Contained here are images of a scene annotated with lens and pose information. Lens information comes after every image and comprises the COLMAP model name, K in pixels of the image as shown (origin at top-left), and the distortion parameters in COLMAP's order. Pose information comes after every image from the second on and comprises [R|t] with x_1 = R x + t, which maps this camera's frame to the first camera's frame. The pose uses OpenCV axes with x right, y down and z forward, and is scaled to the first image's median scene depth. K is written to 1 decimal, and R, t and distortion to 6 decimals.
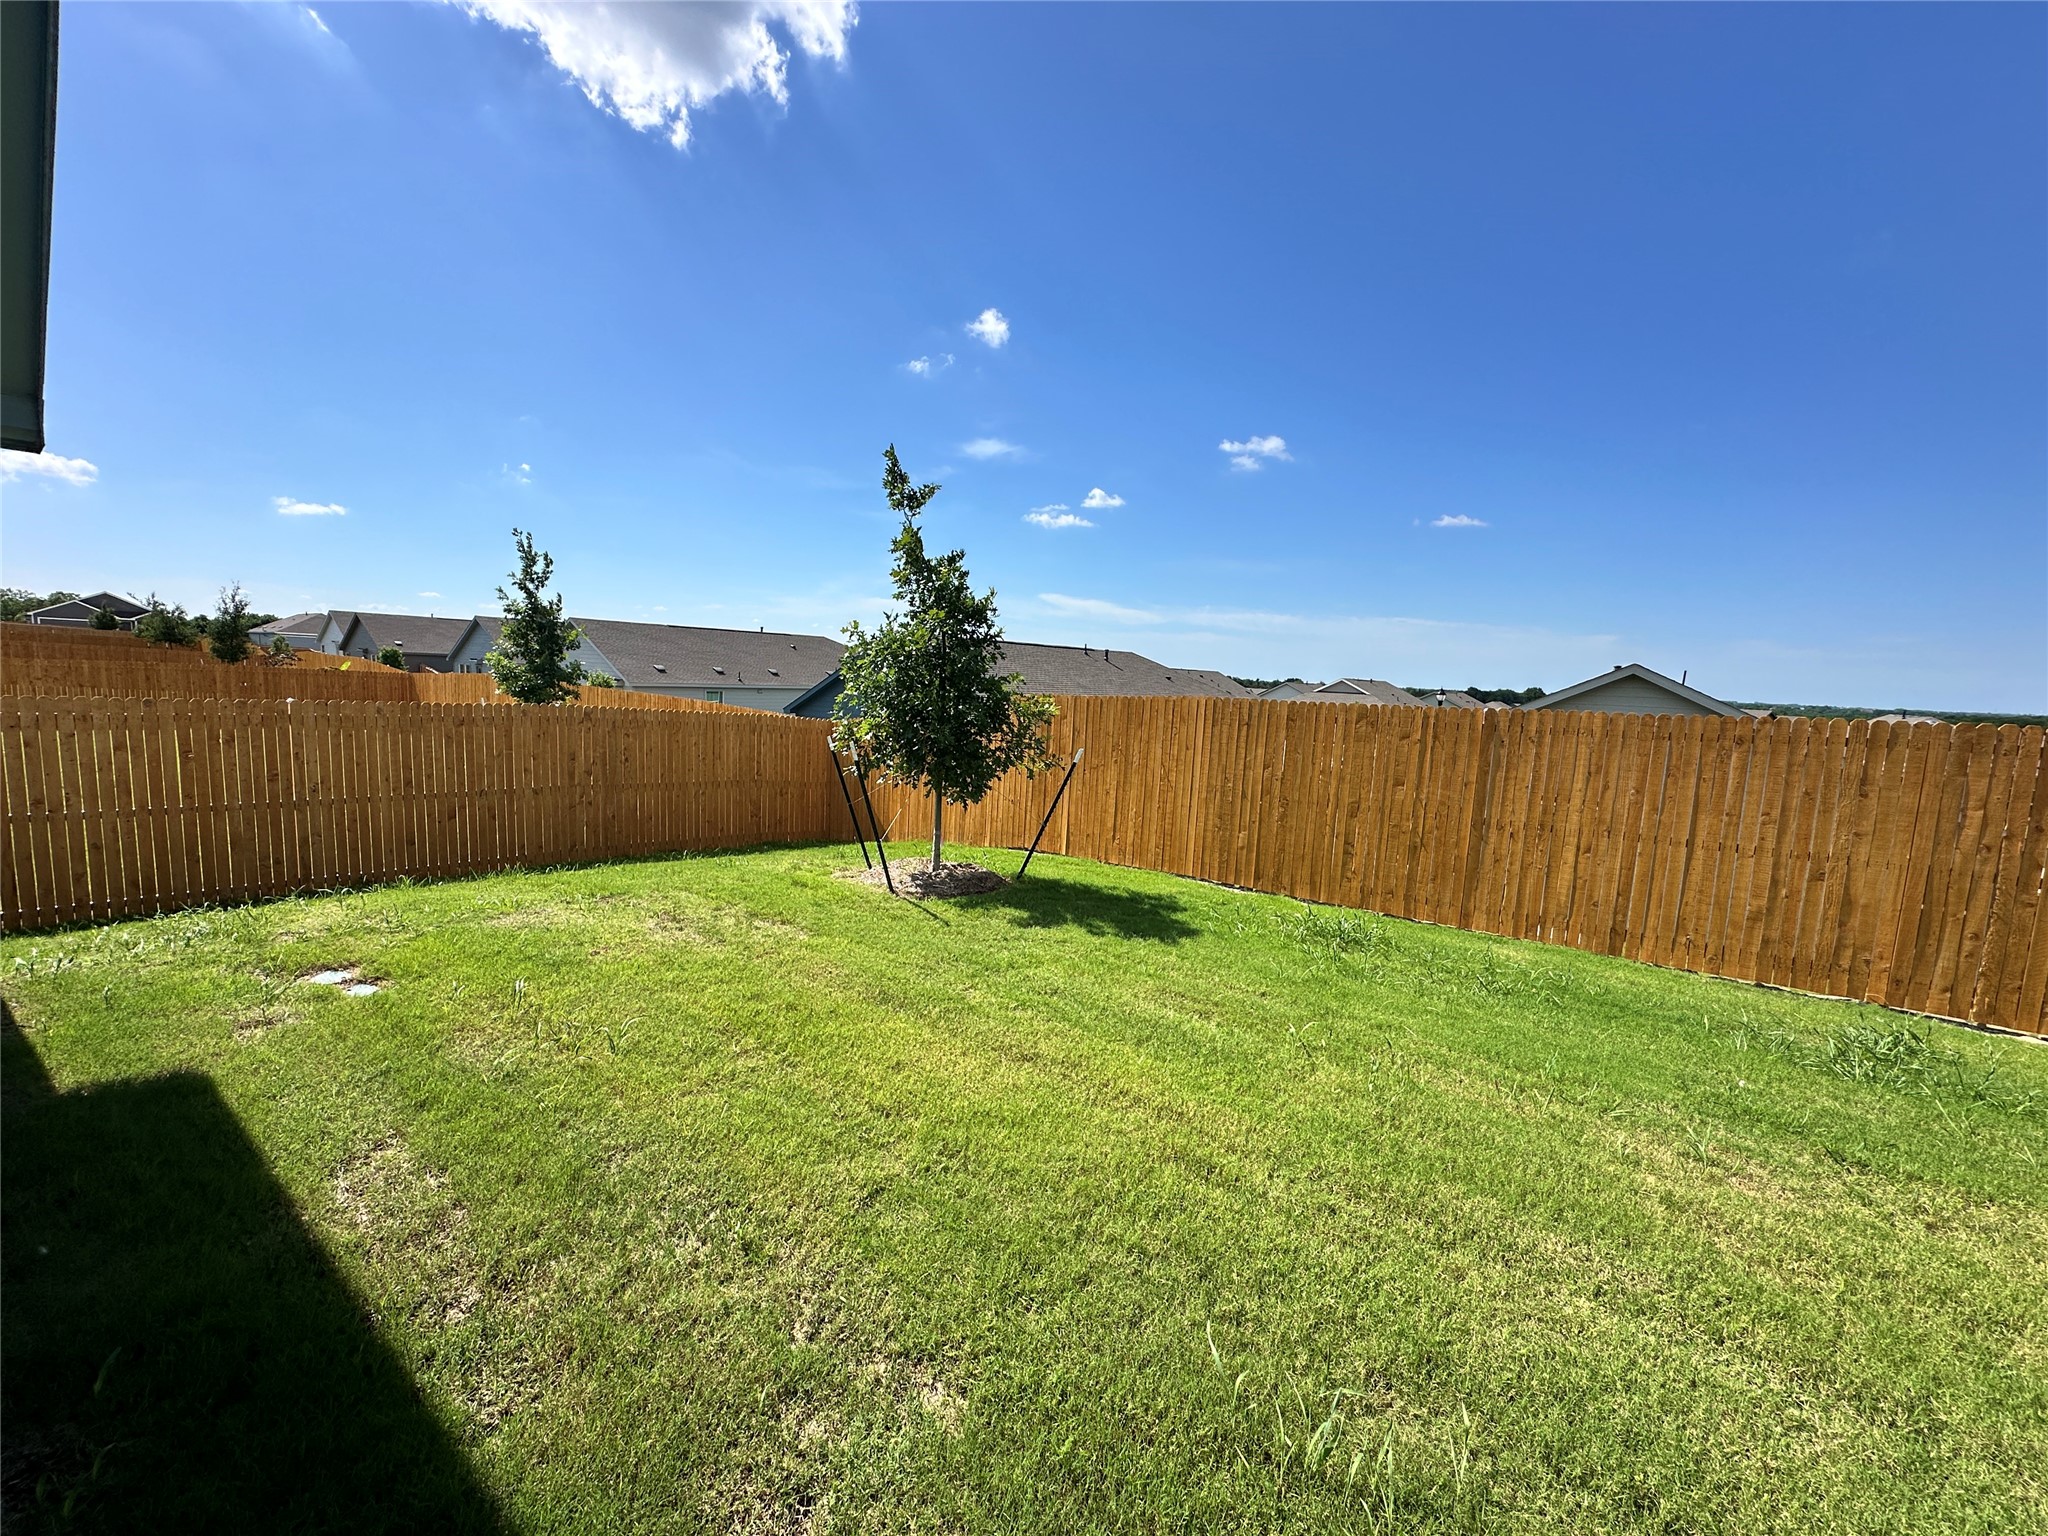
lens RADIAL K [[816.4, 0, 1023.1], [0, 816.4, 768.9], [0, 0, 1]] dist [-0.003205, 0.000755]
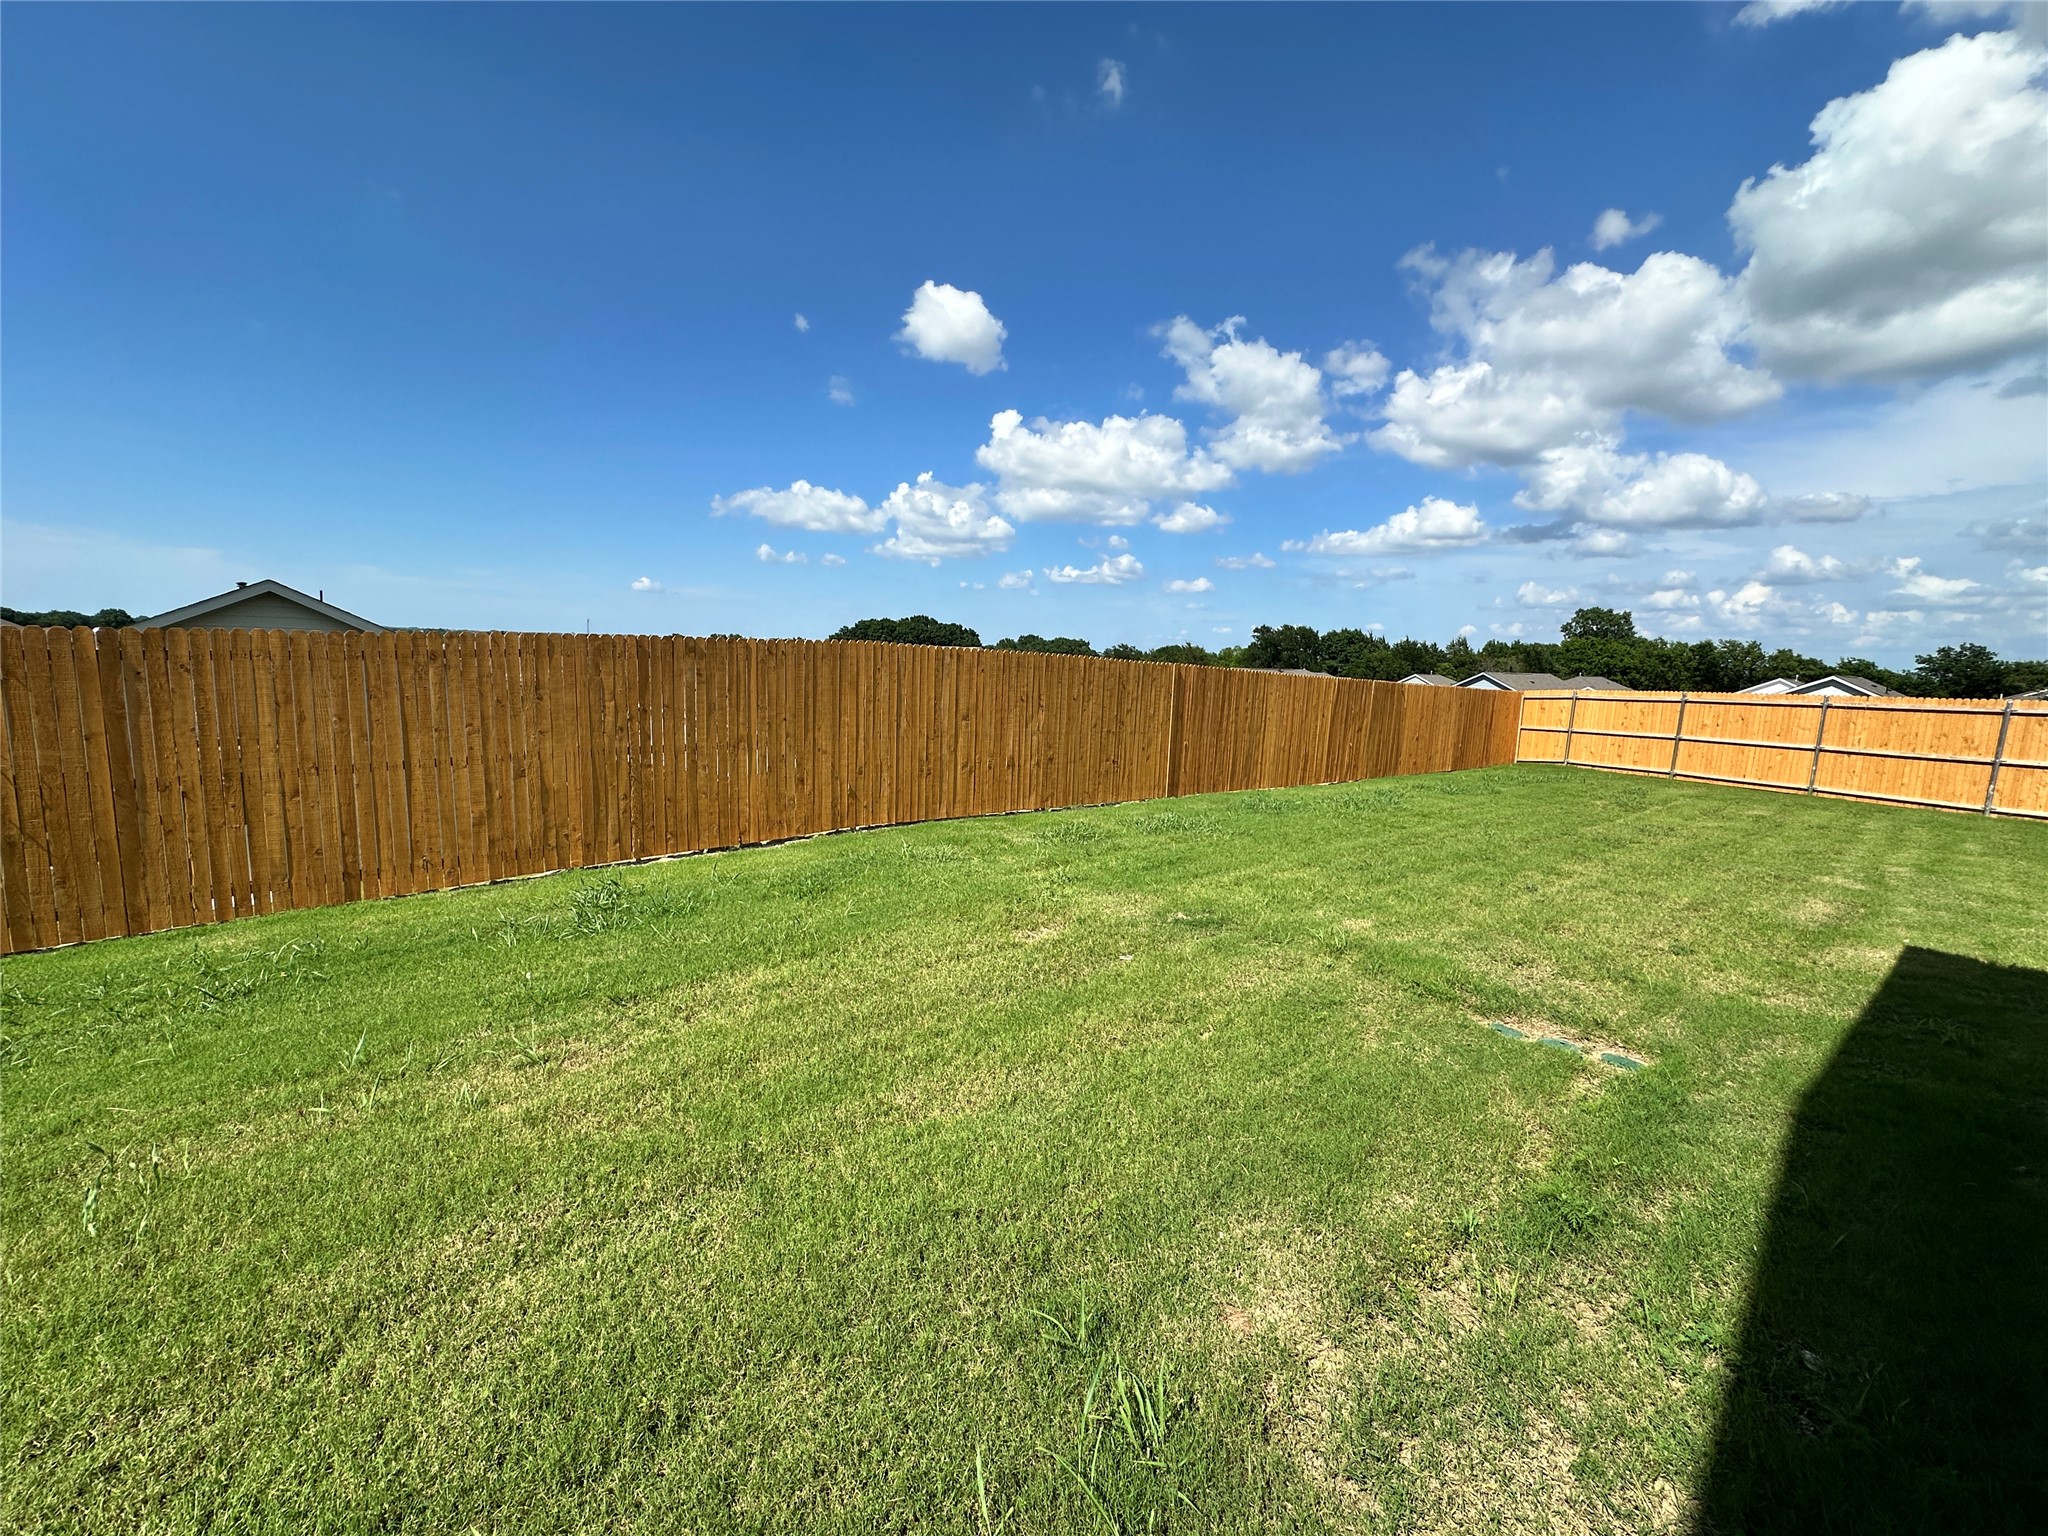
lens RADIAL K [[816.4, 0, 1010.5], [0, 816.4, 768.7], [0, 0, 1]] dist [-0.003205, 0.000755]
pose [[0.183975, -0.175471, 0.967142, 0.009018], [0.087249, 0.982968, 0.161745, 0.001505], [-0.979051, 0.054625, 0.196151, 0.108356]]
